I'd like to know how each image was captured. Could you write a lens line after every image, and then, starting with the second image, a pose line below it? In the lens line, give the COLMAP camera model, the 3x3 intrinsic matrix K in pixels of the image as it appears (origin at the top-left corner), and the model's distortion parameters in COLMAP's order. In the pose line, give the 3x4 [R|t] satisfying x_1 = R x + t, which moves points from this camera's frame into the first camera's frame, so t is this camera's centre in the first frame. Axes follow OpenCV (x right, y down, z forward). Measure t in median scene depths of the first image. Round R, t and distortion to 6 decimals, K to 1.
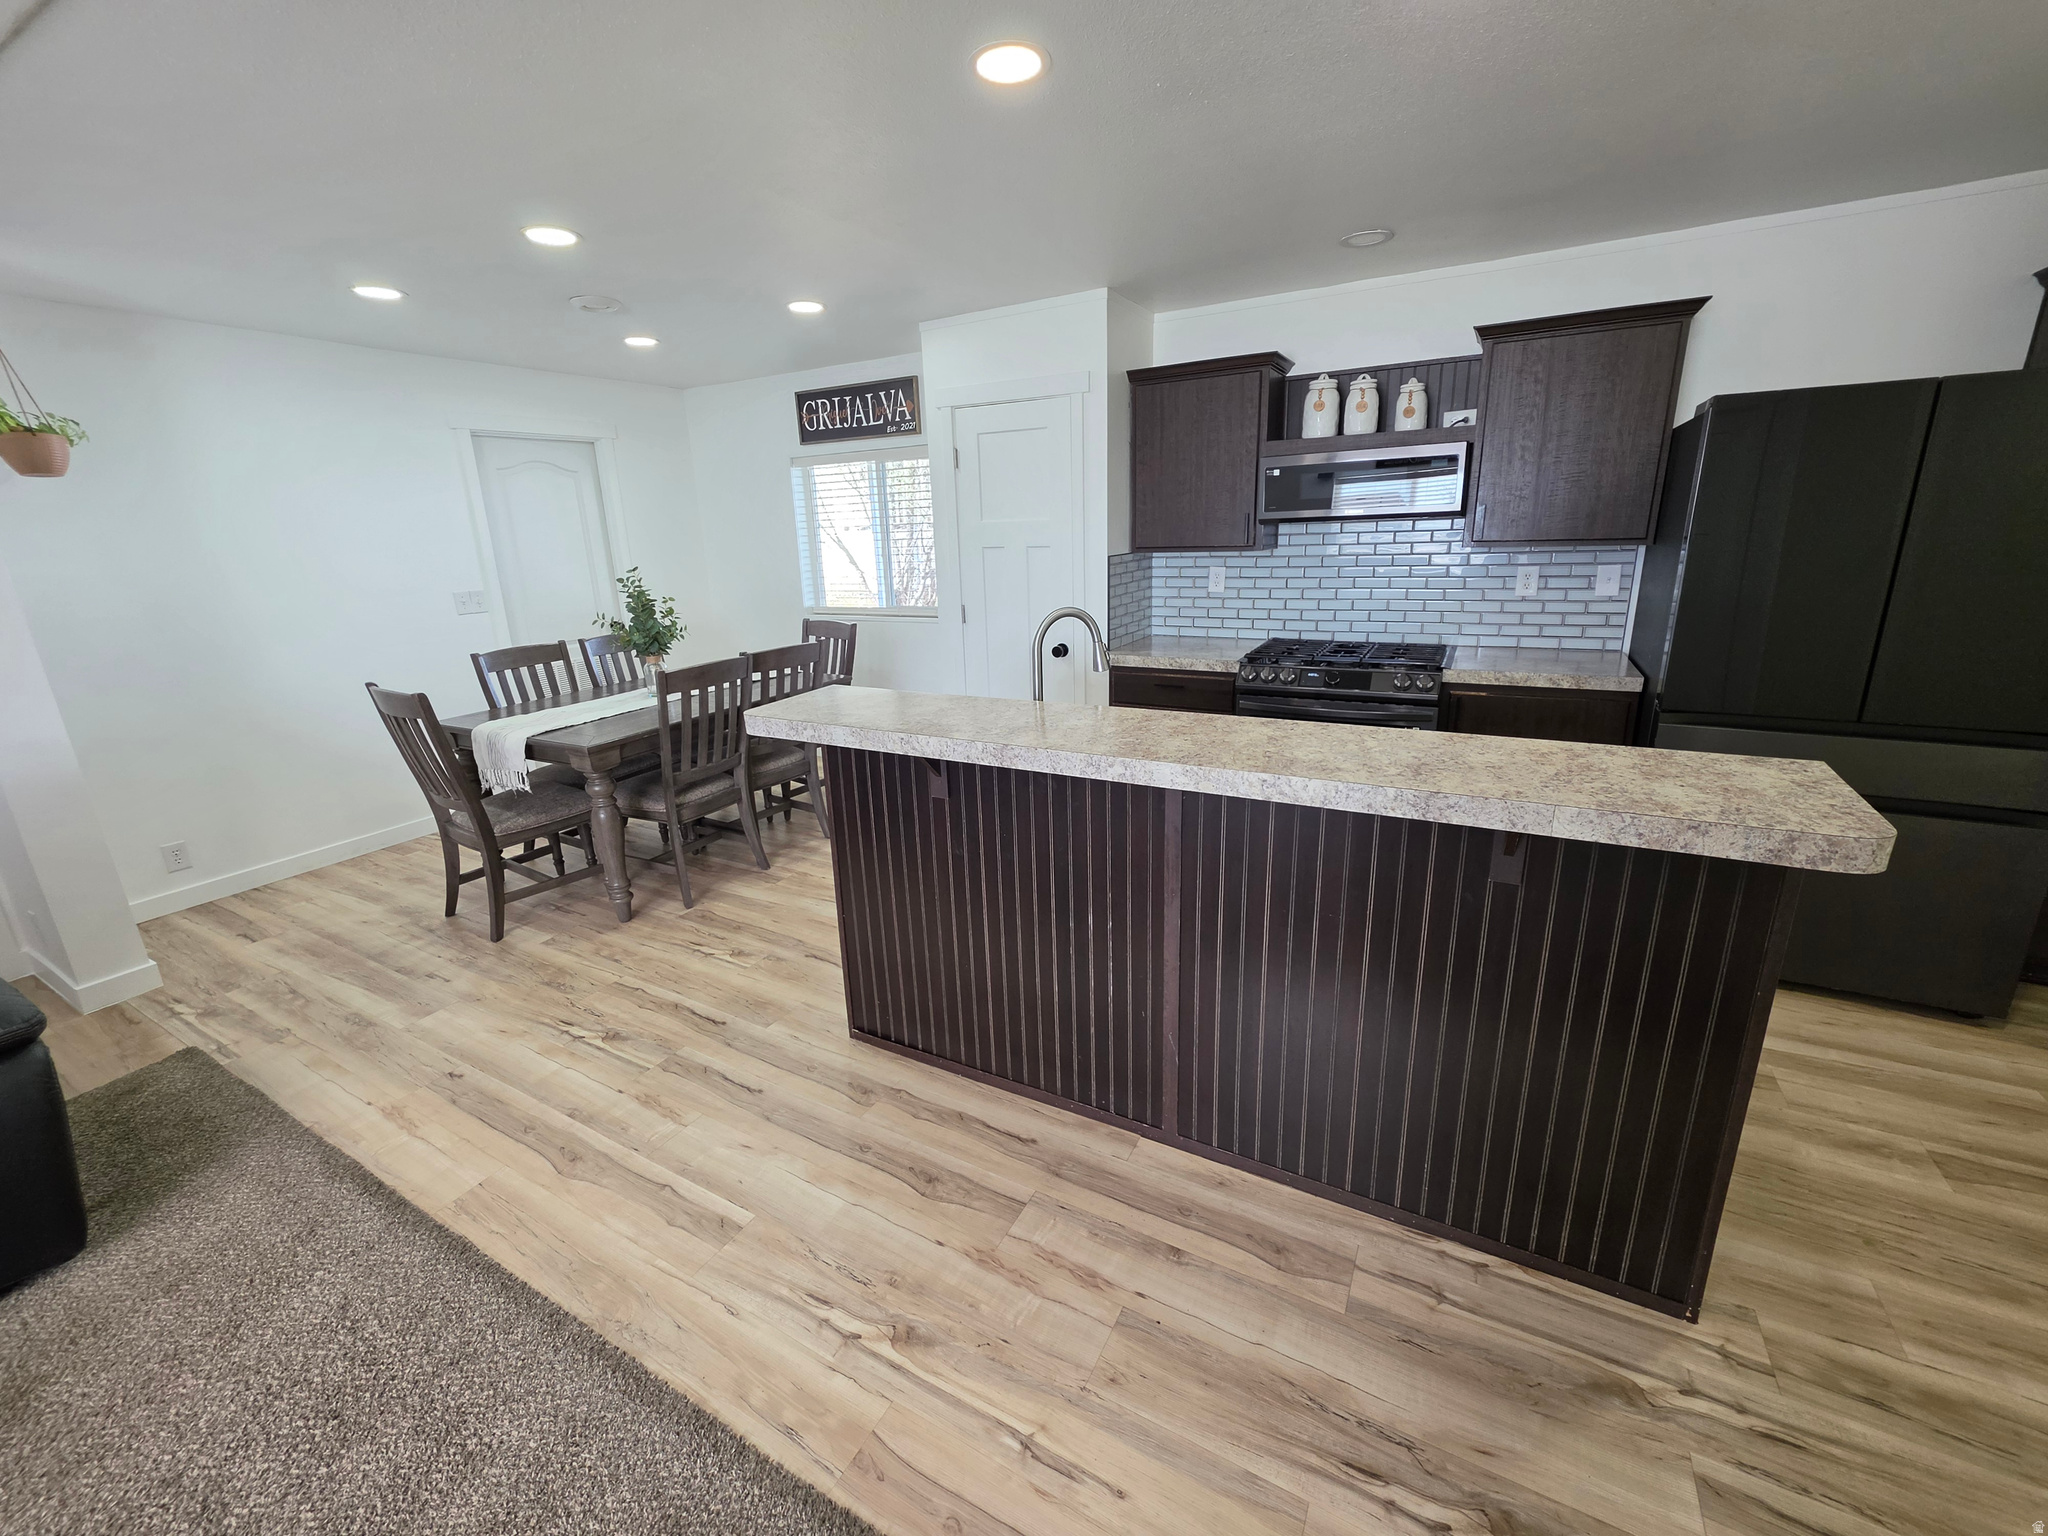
lens RADIAL K [[820.6, 0, 1024.4], [0, 820.6, 755.1], [0, 0, 1]] dist [-0.004302, 0.001320]
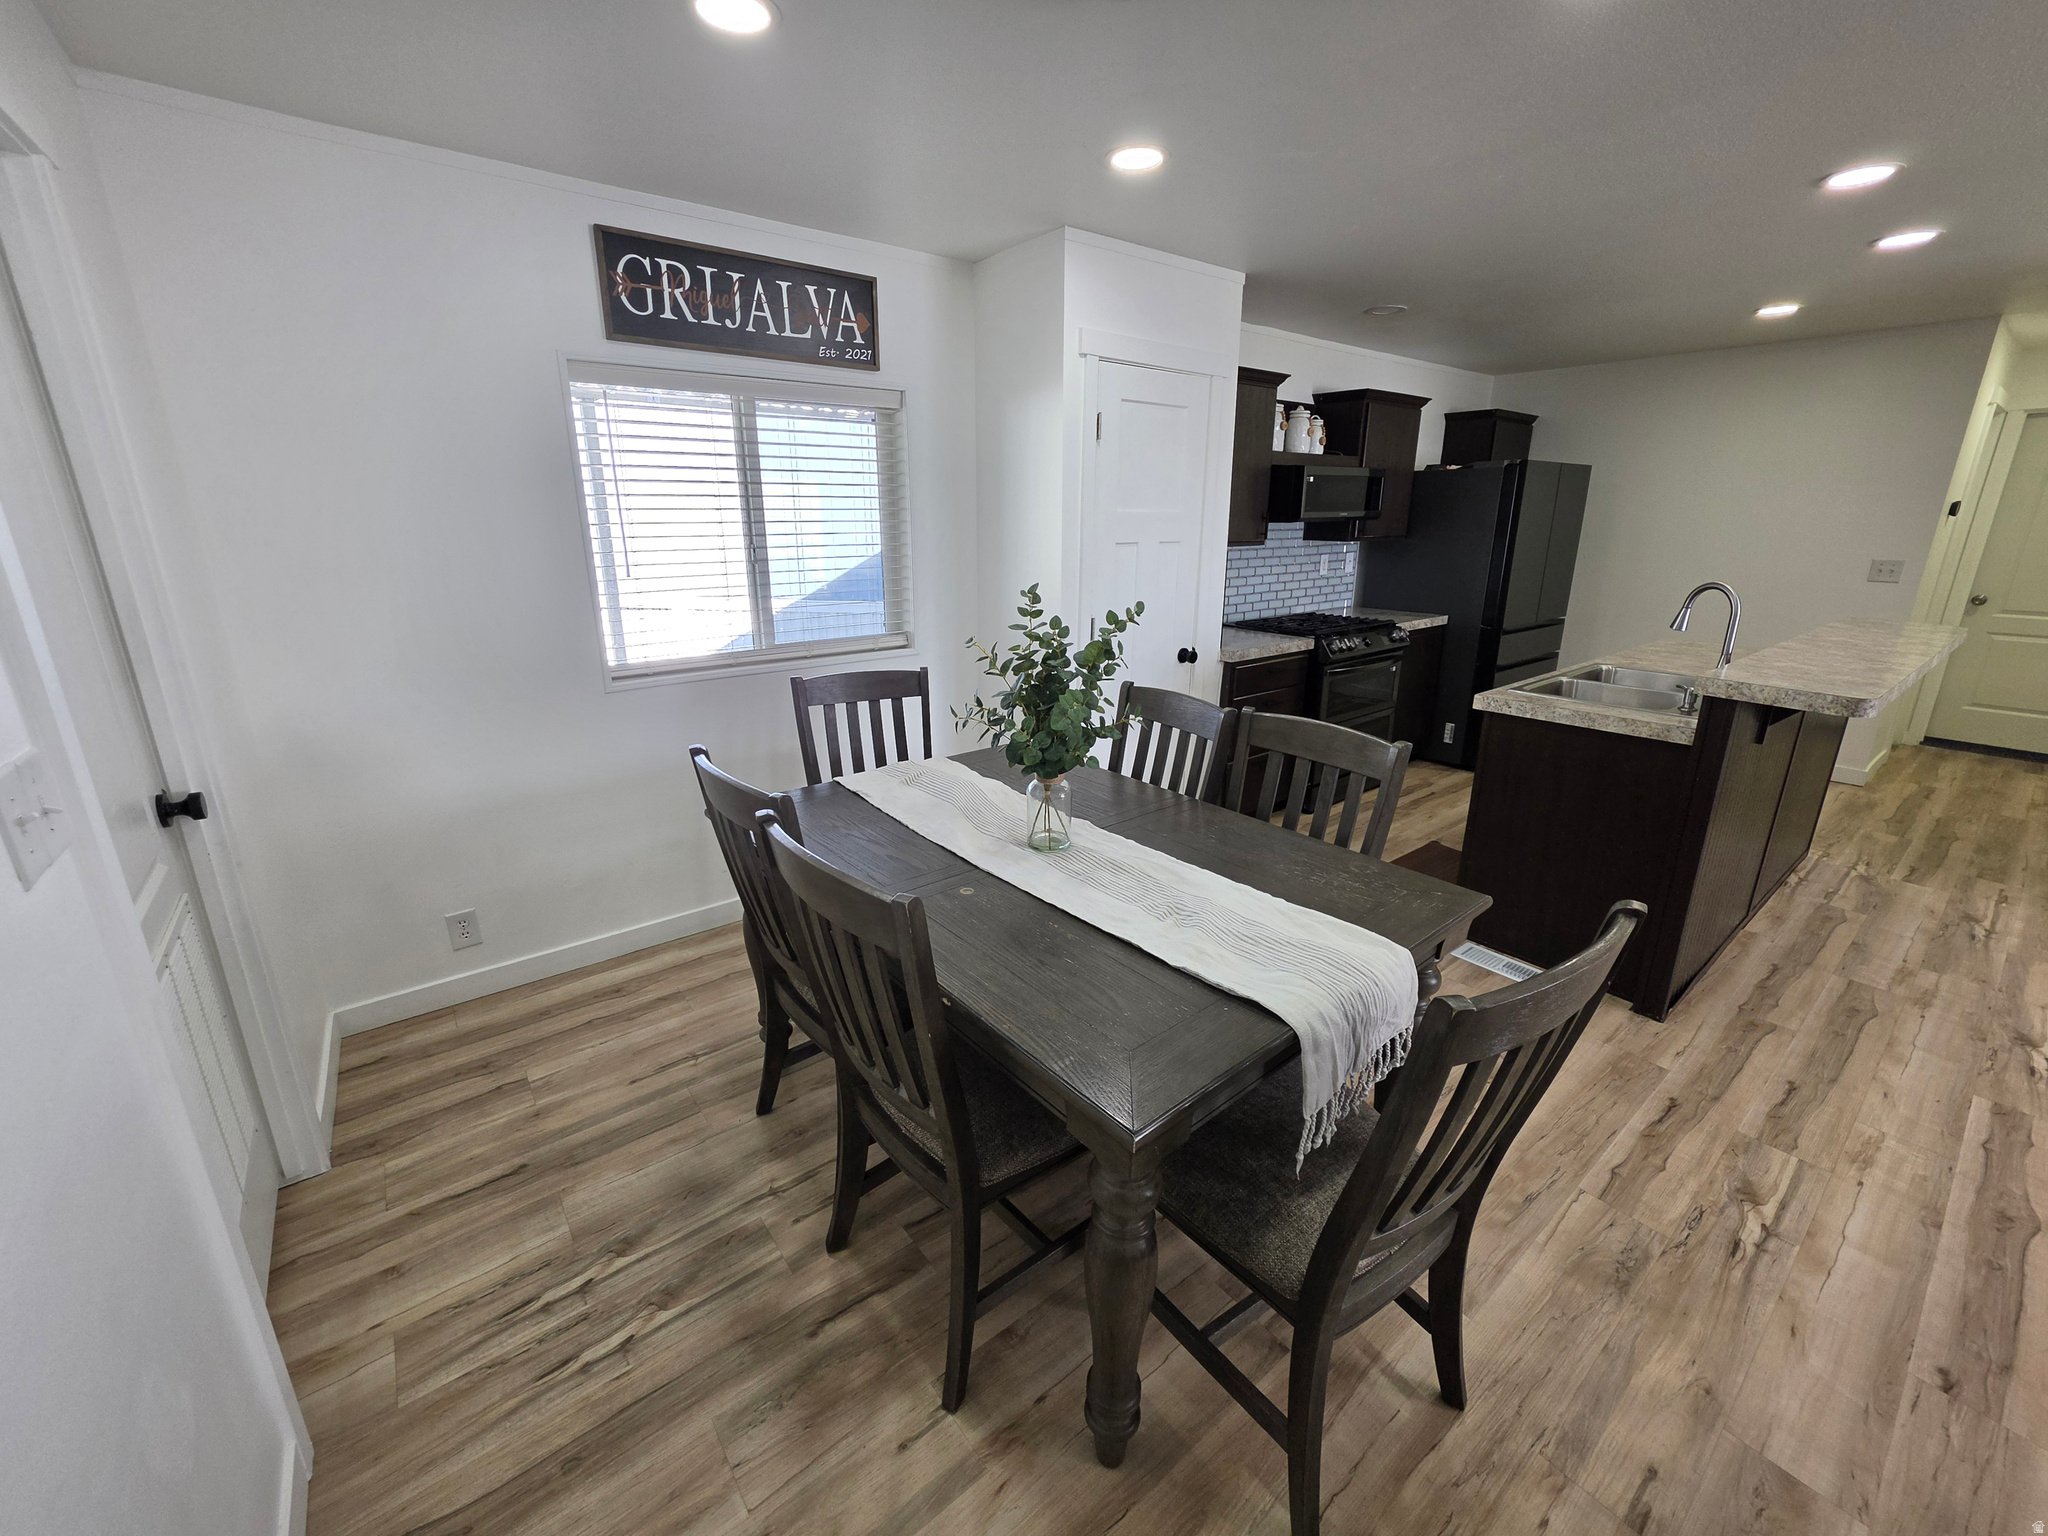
lens RADIAL K [[820.6, 0, 1021.9], [0, 820.6, 755.7], [0, 0, 1]] dist [-0.004302, 0.001320]
pose [[0.386823, -0.231455, 0.892634, -1.125715], [0.236762, 0.960468, 0.146443, -0.256753], [-0.891241, 0.154695, 0.426331, 1.026246]]
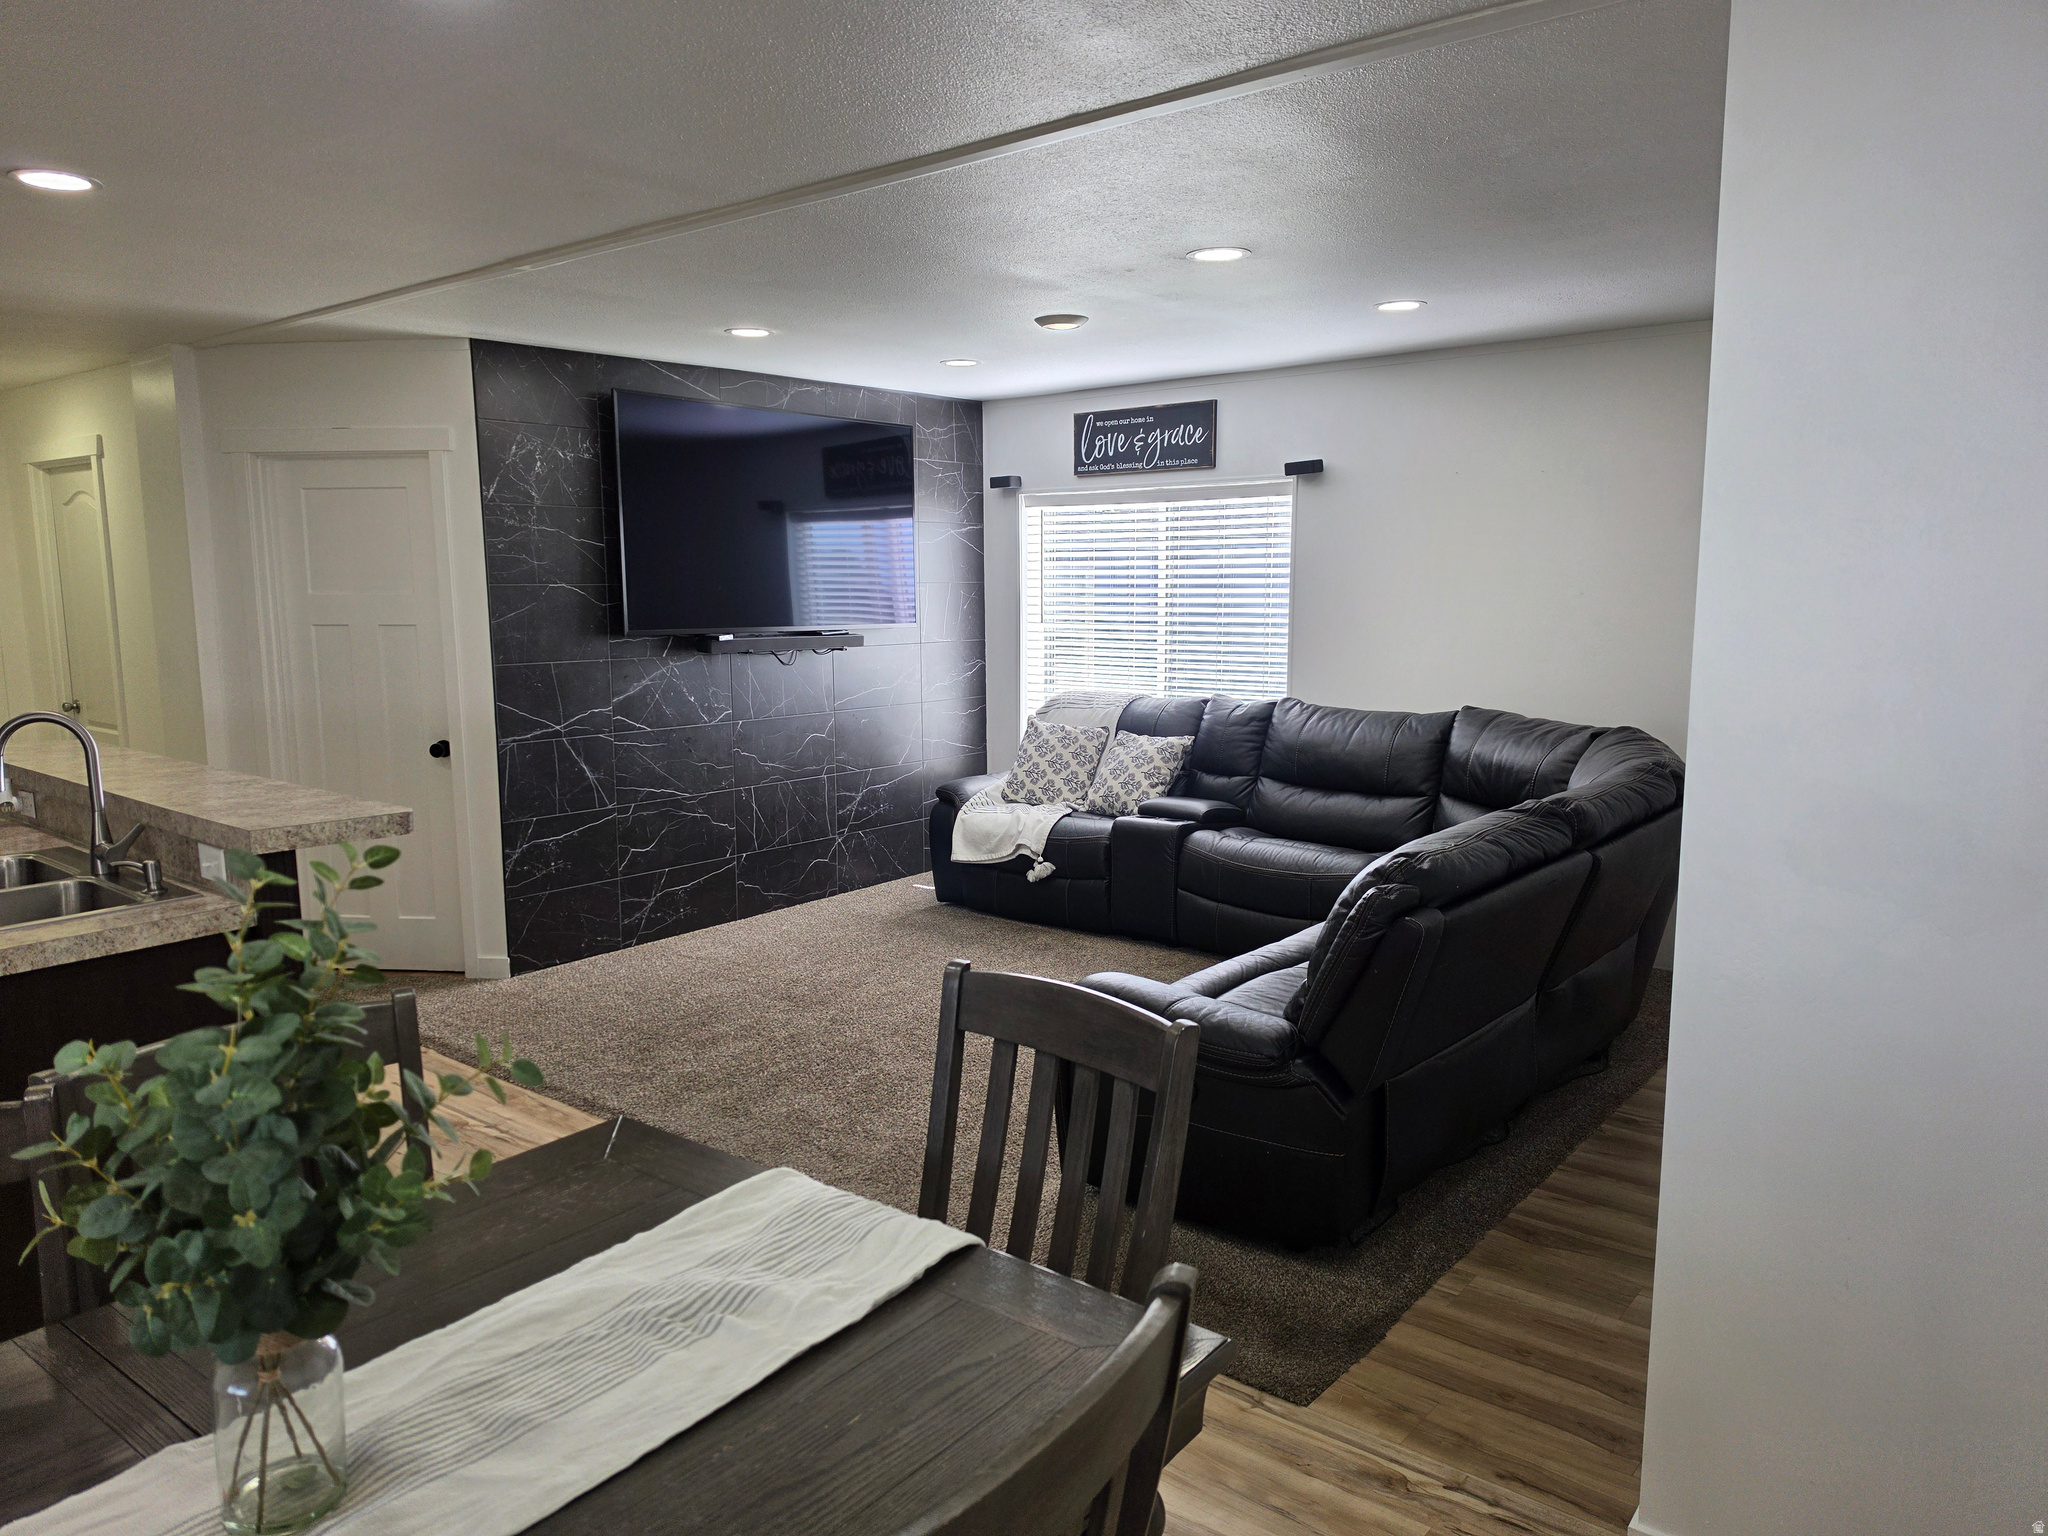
lens RADIAL K [[1410.0, 0, 1005.0], [0, 1410.0, 769.7], [0, 0, 1]] dist [0.065384, -0.080525]
pose [[-0.982435, 0.014759, 0.186019, -0.857703], [0.088203, 0.915203, 0.393221, -0.436264], [-0.164442, 0.402722, -0.900430, 1.542357]]
